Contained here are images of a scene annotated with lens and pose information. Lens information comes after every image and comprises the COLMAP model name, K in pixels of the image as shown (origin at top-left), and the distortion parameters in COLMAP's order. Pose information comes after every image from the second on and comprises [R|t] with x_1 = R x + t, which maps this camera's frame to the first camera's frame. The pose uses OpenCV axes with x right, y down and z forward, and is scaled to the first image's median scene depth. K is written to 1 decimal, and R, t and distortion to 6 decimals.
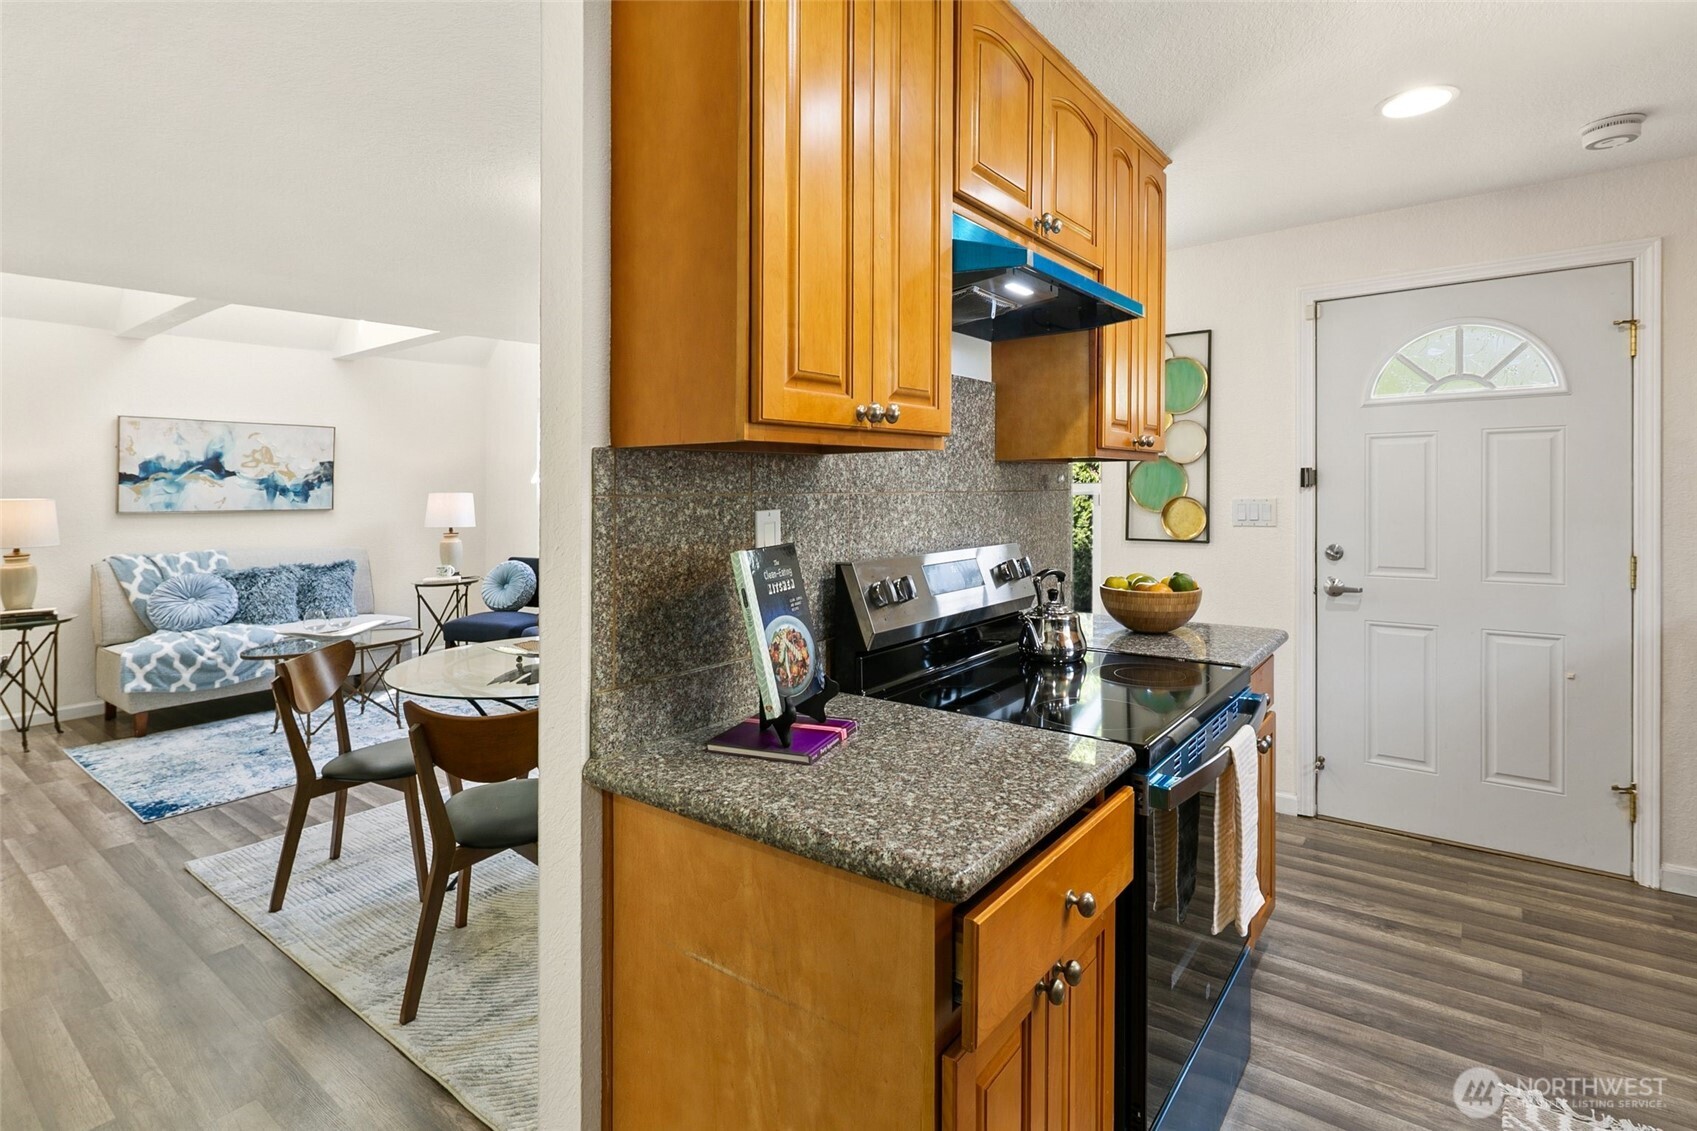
lens RADIAL K [[842.0, 0, 832.5], [0, 842.0, 508.2], [0, 0, 1]] dist [0.000797, -0.001924]
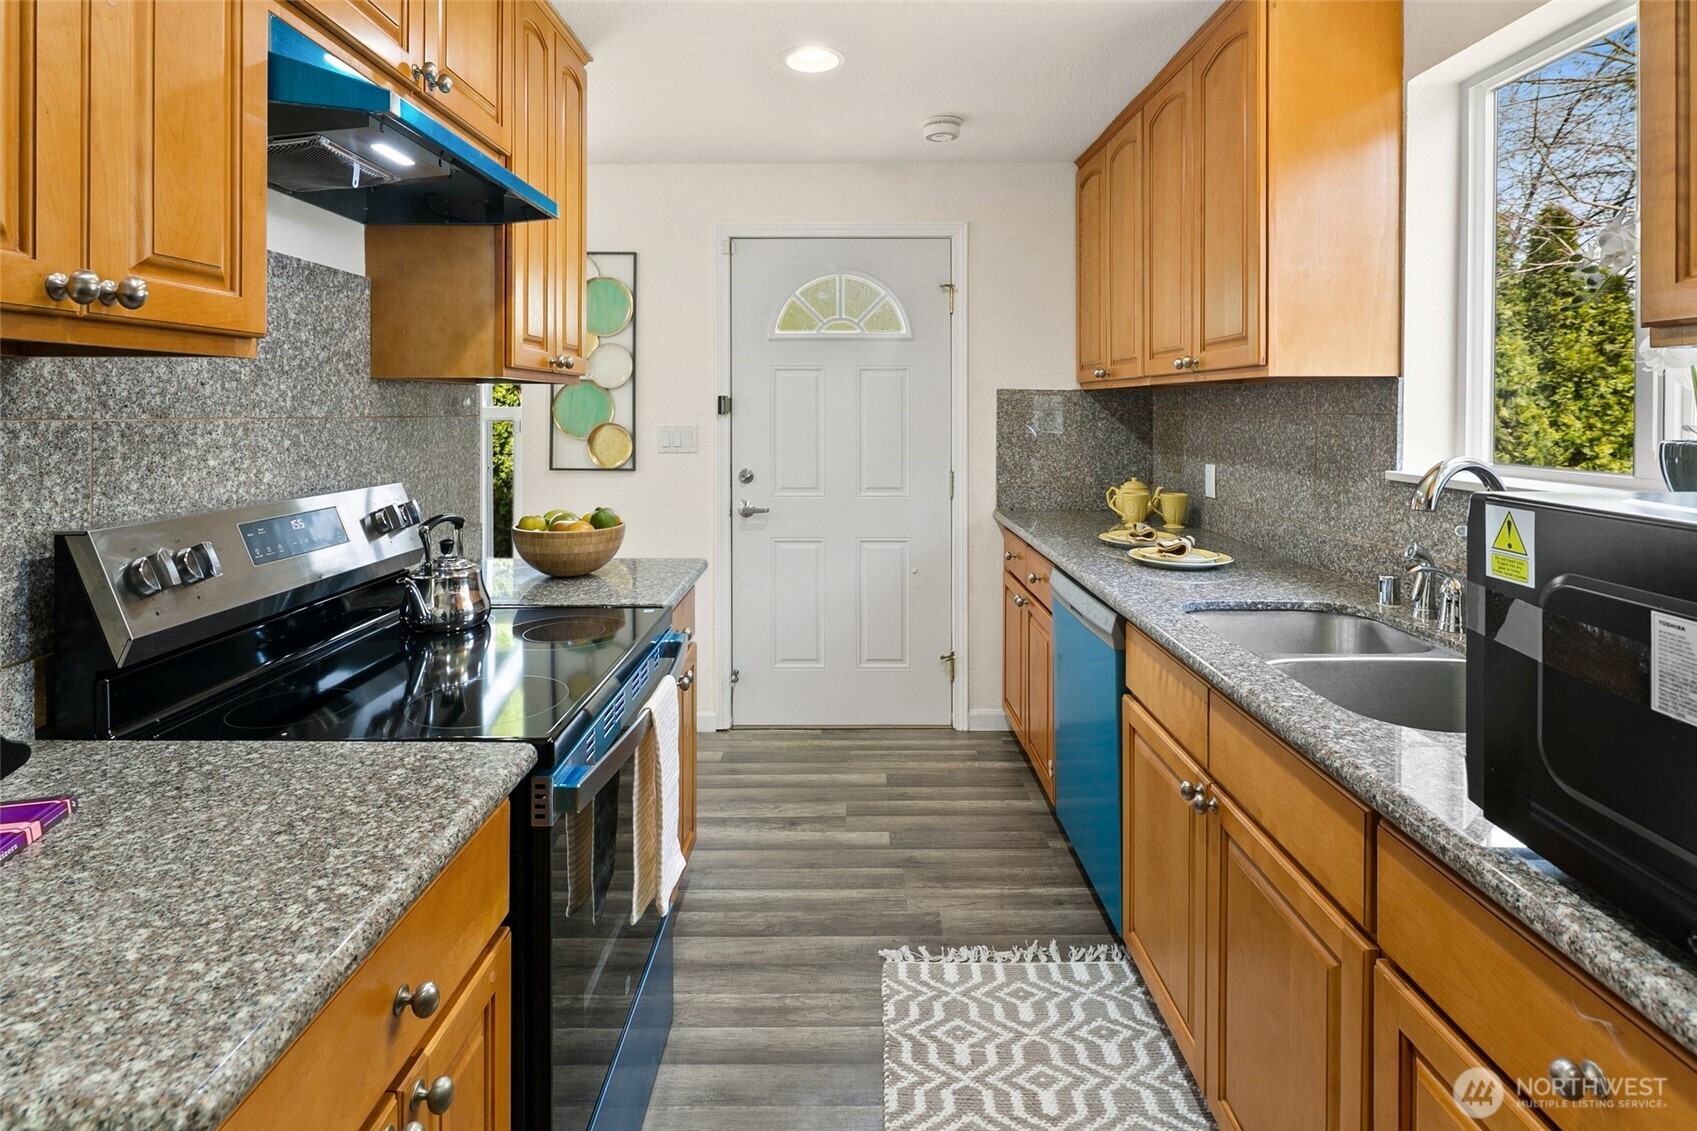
lens RADIAL K [[843.3, 0, 856.6], [0, 843.3, 421.2], [0, 0, 1]] dist [0.001931, -0.001688]
pose [[0.782861, 0.003290, 0.622188, 0.063809], [0.004653, 0.999927, -0.011142, -0.006044], [-0.622180, 0.011618, 0.782788, 0.118865]]
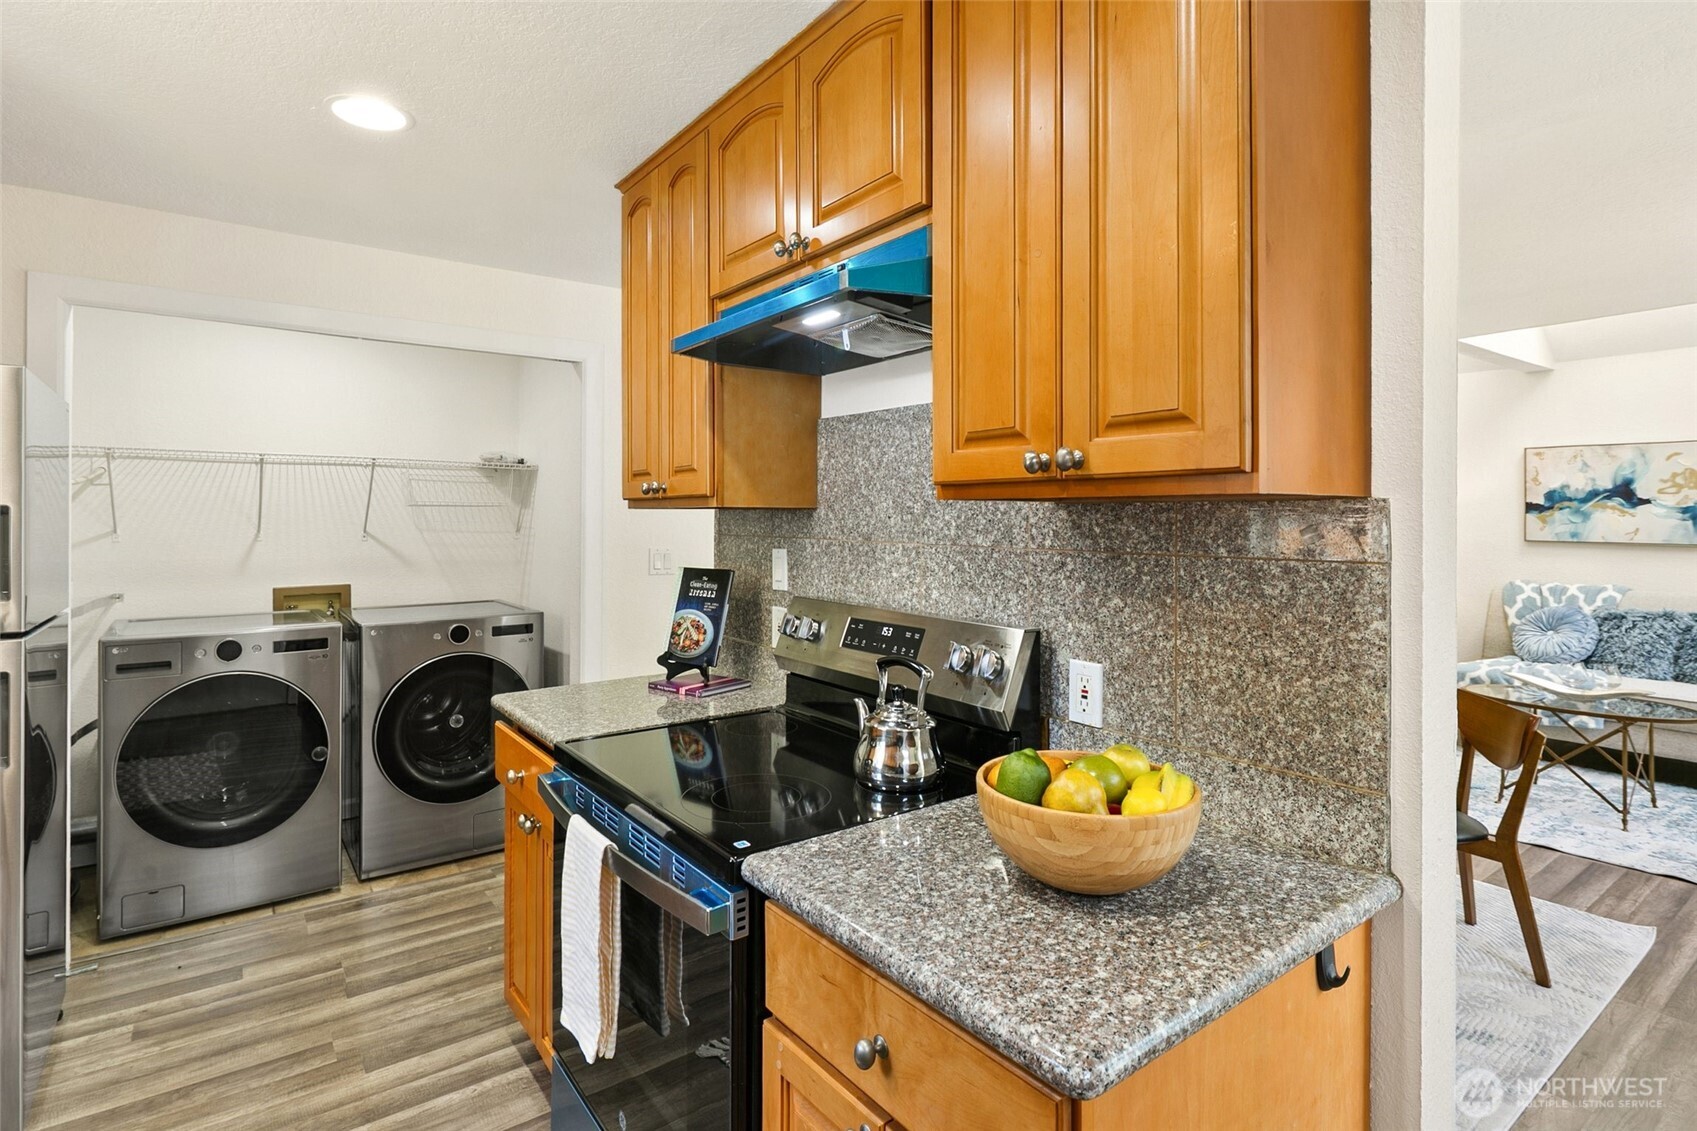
lens RADIAL K [[856.5, 0, 850.1], [0, 856.5, 506.9], [0, 0, 1]] dist [-0.002720, -0.000447]
pose [[-0.268131, -0.000290, -0.963382, 0.941447], [-0.021039, 0.999763, 0.005555, -0.057855], [0.963153, 0.021758, -0.268074, 1.105520]]
